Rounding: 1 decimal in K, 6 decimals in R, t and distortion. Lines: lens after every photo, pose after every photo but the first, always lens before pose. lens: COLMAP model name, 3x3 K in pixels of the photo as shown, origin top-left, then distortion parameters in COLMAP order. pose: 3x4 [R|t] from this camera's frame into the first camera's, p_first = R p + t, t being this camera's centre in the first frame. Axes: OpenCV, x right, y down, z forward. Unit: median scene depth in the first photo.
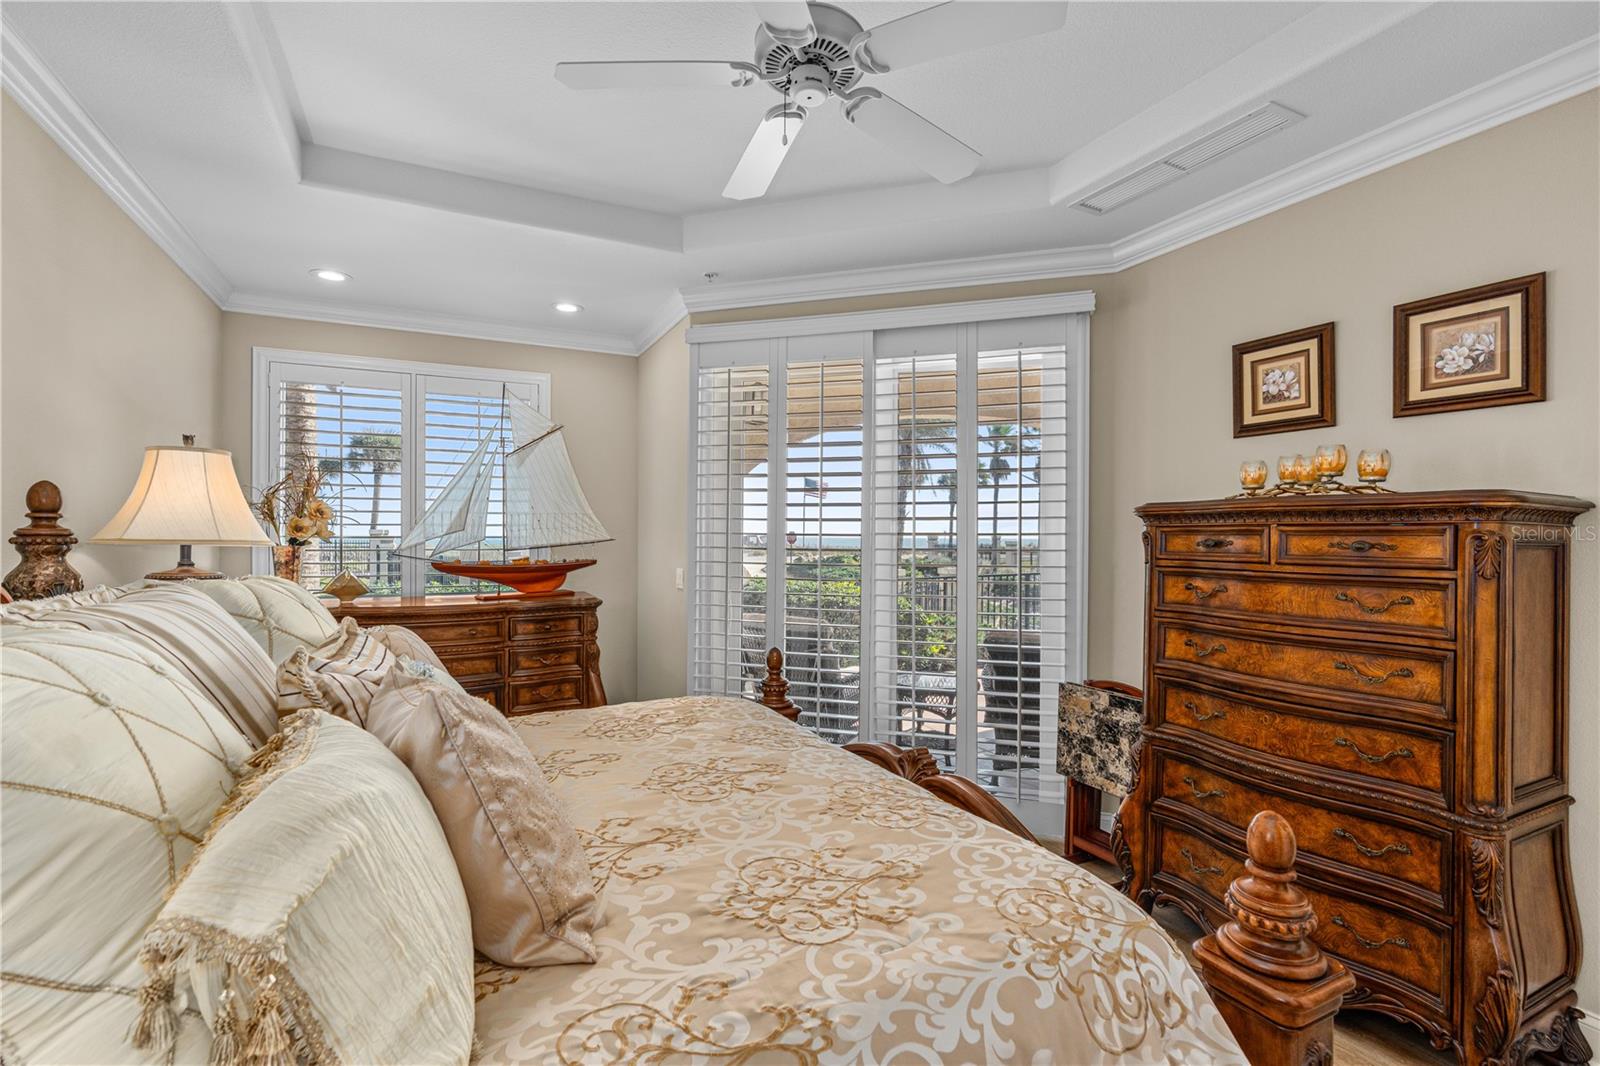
lens RADIAL K [[725.7, 0, 798.2], [0, 725.7, 531.8], [0, 0, 1]] dist [0.001232, 0.000109]
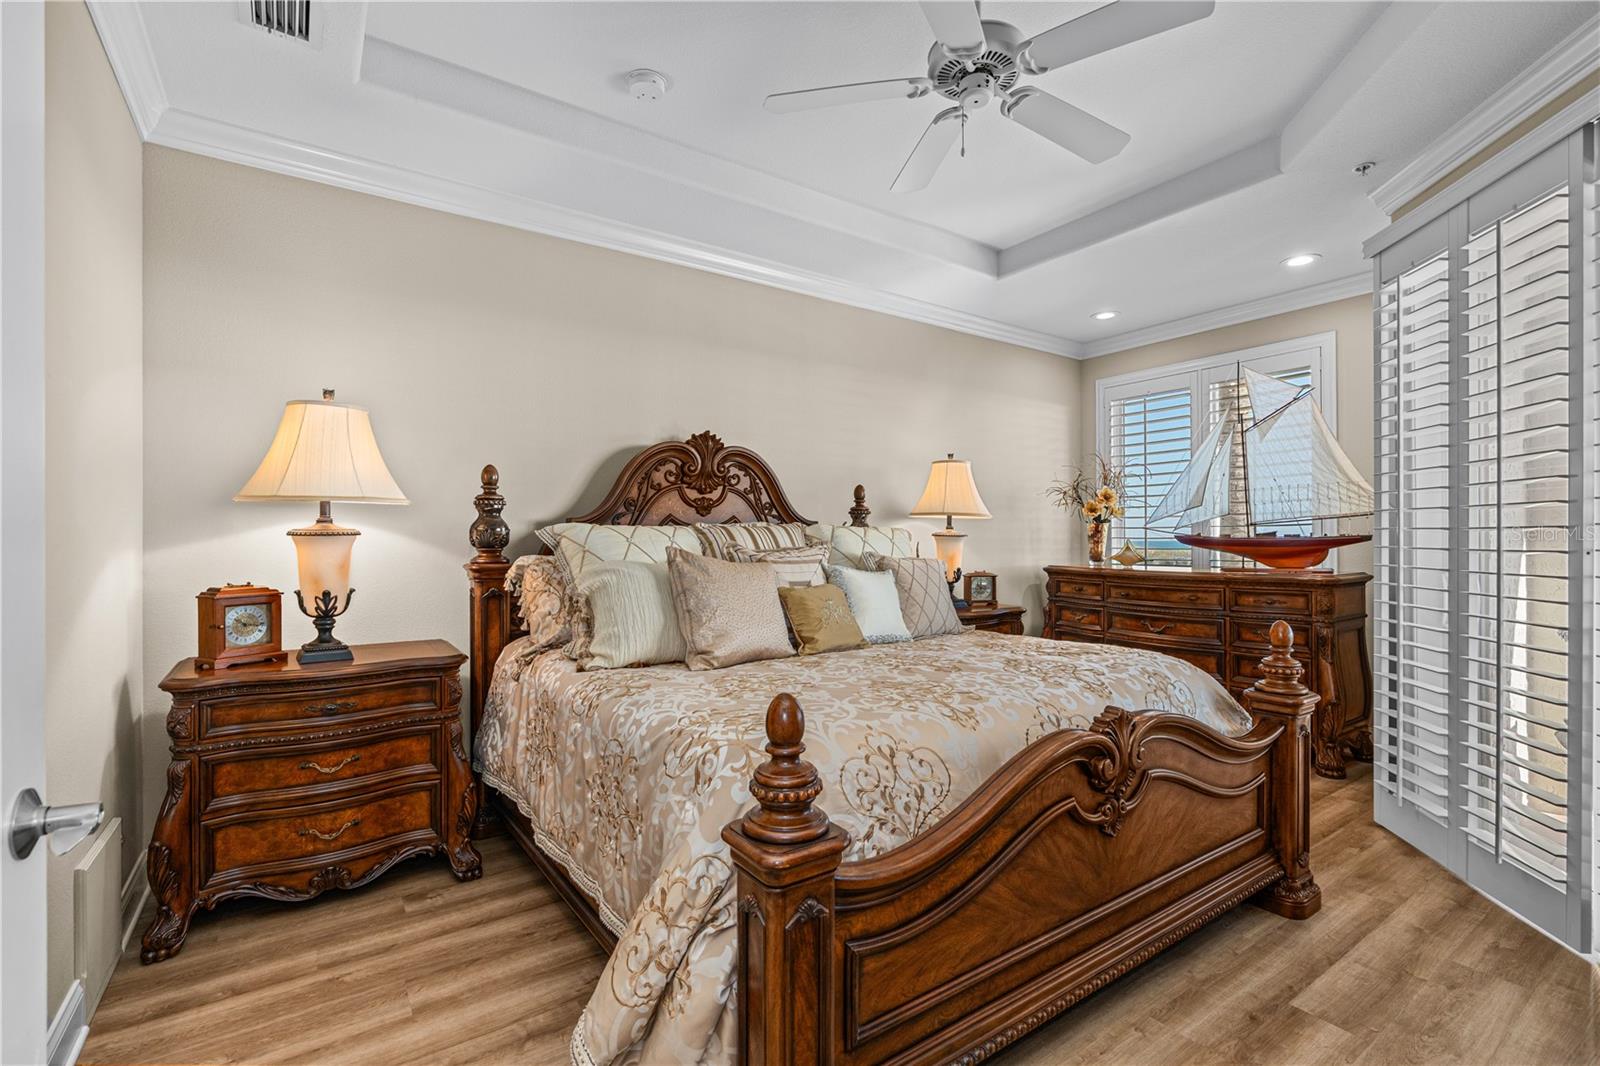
lens RADIAL K [[725.7, 0, 798.8], [0, 725.7, 540.9], [0, 0, 1]] dist [0.001232, 0.000109]
pose [[0.141534, -0.002536, -0.989930, 0.546771], [0.005412, 0.999984, -0.001788, 0.050062], [0.989919, -0.005104, 0.141545, 0.252931]]
